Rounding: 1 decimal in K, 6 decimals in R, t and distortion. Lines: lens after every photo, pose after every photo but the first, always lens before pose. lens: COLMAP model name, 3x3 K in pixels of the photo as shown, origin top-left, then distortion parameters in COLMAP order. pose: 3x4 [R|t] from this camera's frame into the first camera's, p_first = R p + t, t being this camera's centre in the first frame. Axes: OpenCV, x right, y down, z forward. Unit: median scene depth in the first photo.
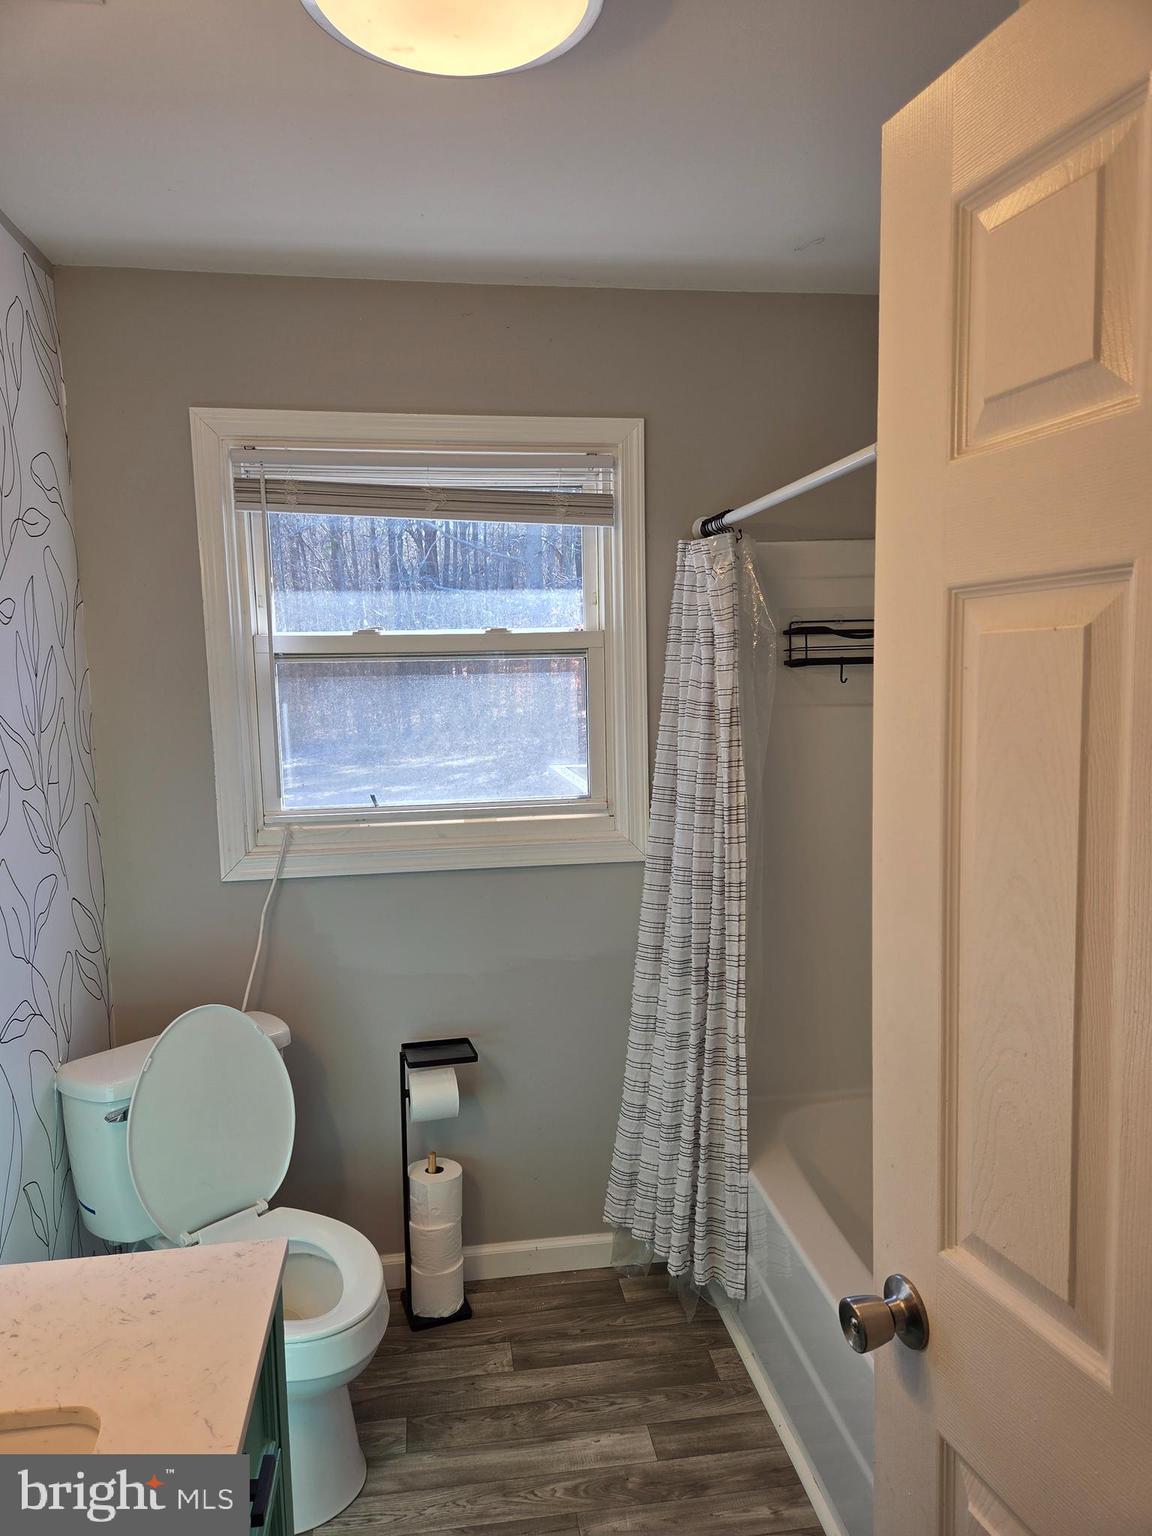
lens RADIAL K [[1014.9, 0, 544.0], [0, 1014.9, 774.6], [0, 0, 1]] dist [0.073811, -0.066479]
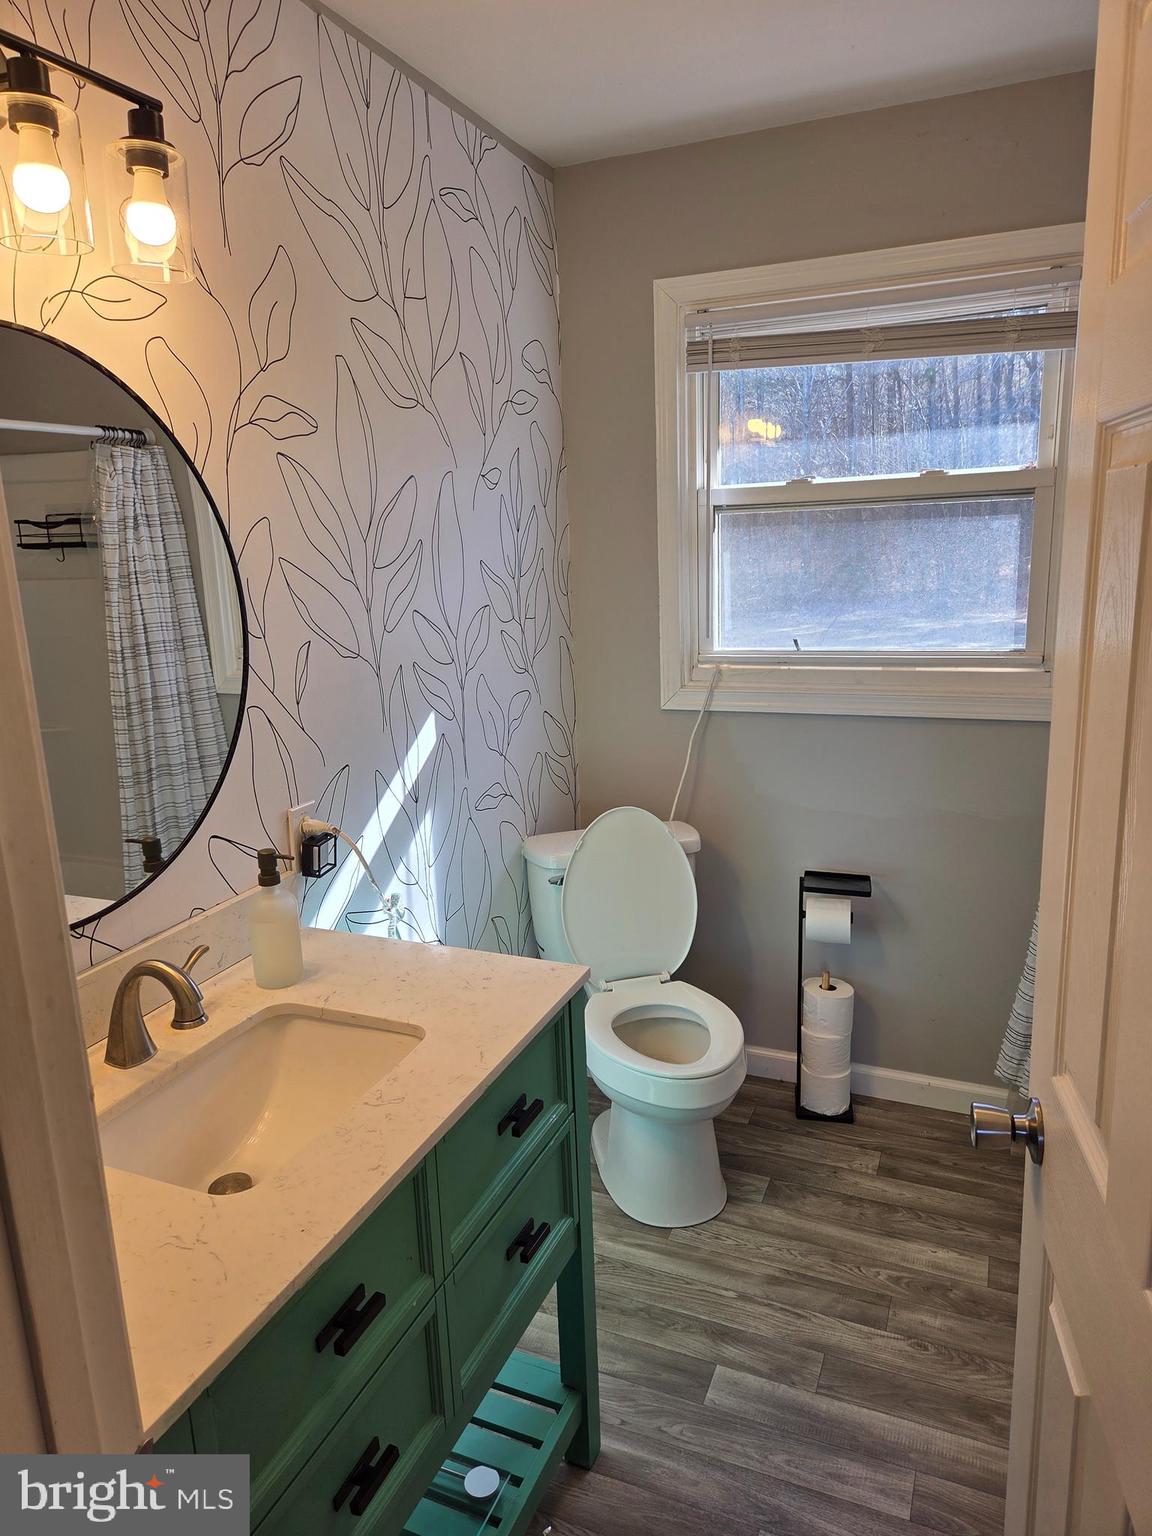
lens RADIAL K [[1014.9, 0, 559.8], [0, 1014.9, 761.7], [0, 0, 1]] dist [0.073811, -0.066479]
pose [[0.852999, 0.102365, -0.511775, 0.190672], [-0.035143, 0.989617, 0.139369, 0.006949], [0.520727, -0.100896, 0.847740, -0.048191]]
